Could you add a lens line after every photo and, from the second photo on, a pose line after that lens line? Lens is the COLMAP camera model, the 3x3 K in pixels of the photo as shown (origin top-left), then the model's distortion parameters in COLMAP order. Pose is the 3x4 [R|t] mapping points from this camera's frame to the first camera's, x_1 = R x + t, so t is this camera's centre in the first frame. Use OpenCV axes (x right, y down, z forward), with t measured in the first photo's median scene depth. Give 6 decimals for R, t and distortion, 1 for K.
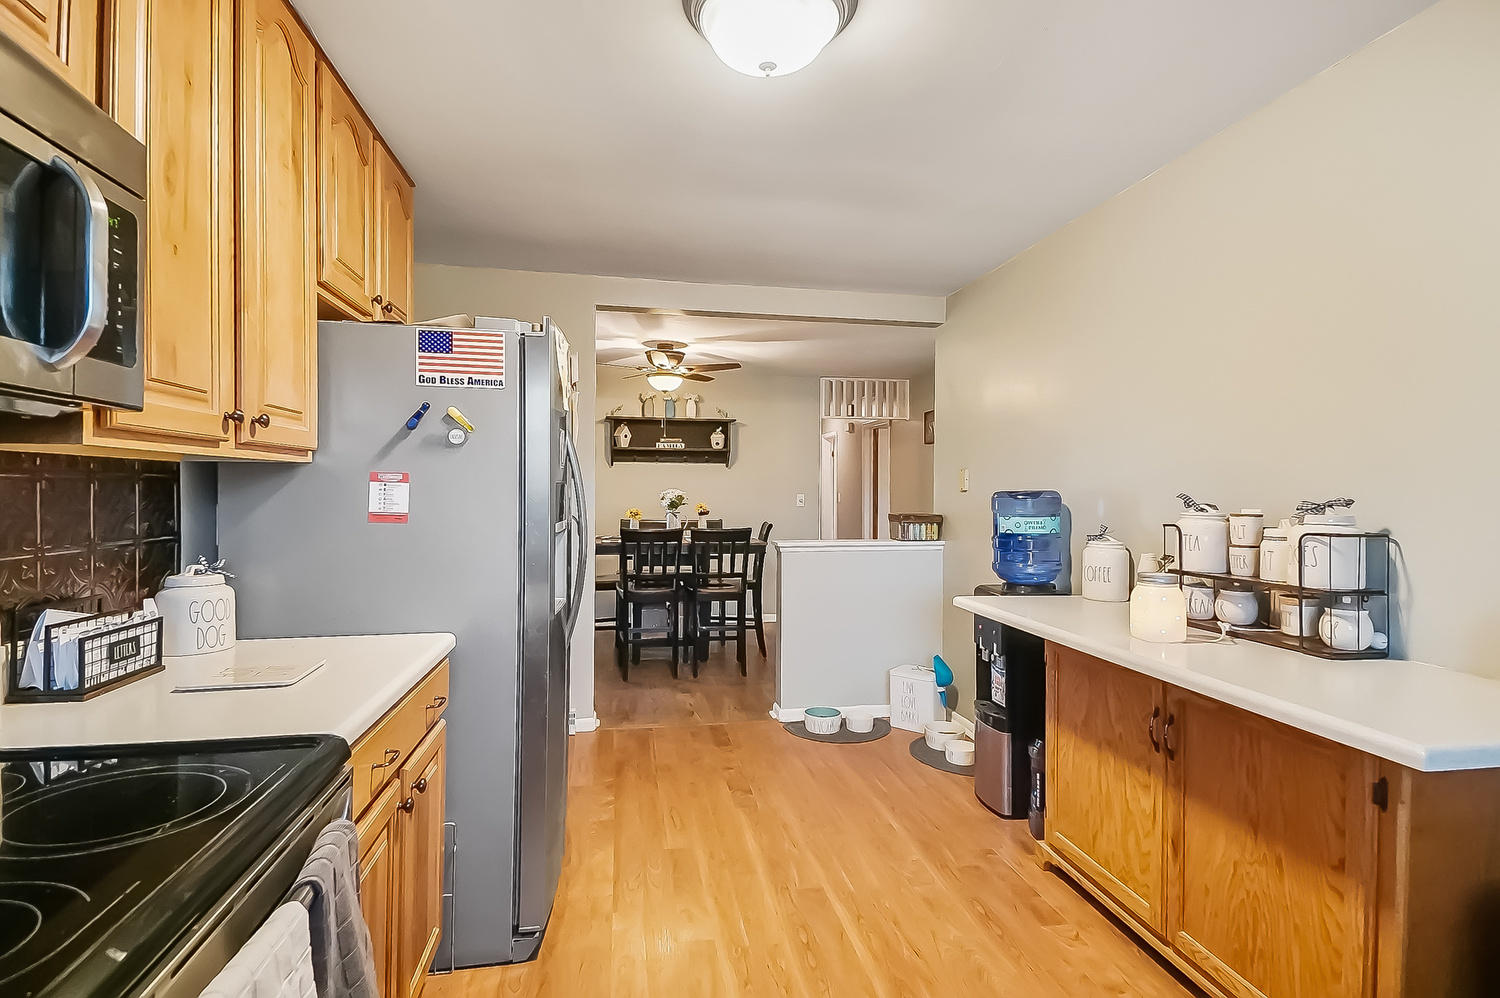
lens RADIAL K [[753.8, 0, 754.4], [0, 753.8, 487.4], [0, 0, 1]] dist [0.001008, -0.001957]
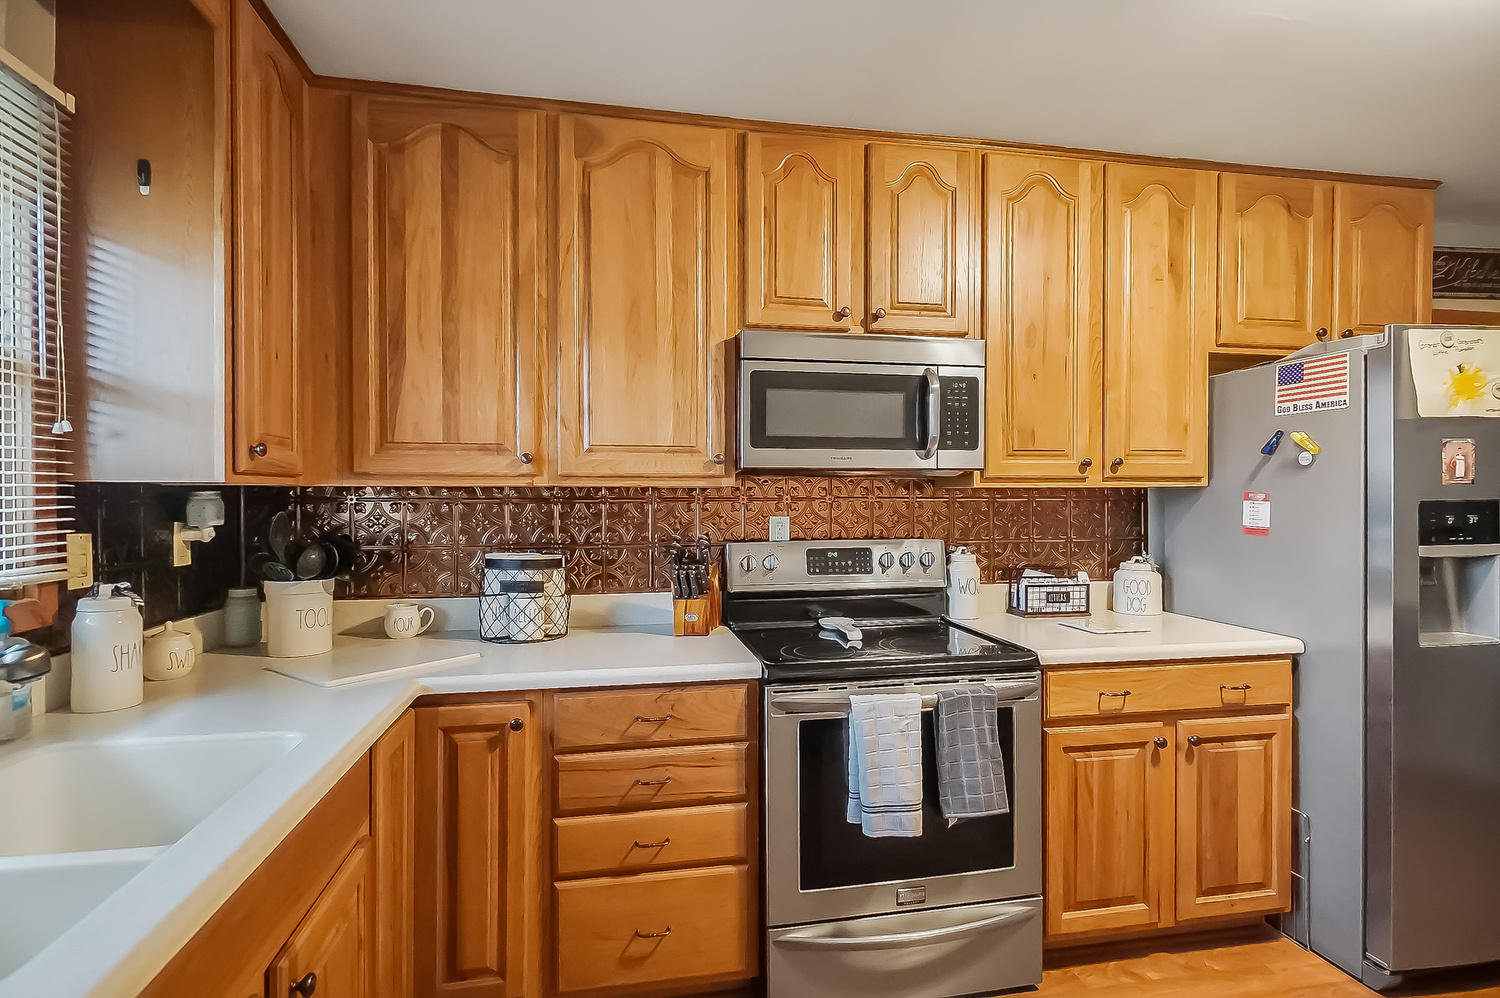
lens RADIAL K [[753.8, 0, 750.1], [0, 753.8, 503.1], [0, 0, 1]] dist [0.001008, -0.001957]
pose [[-0.005414, 0.003163, -0.999980, 0.696593], [0.010334, 0.999942, 0.003107, -0.015142], [0.999932, -0.010317, -0.005447, 0.209254]]
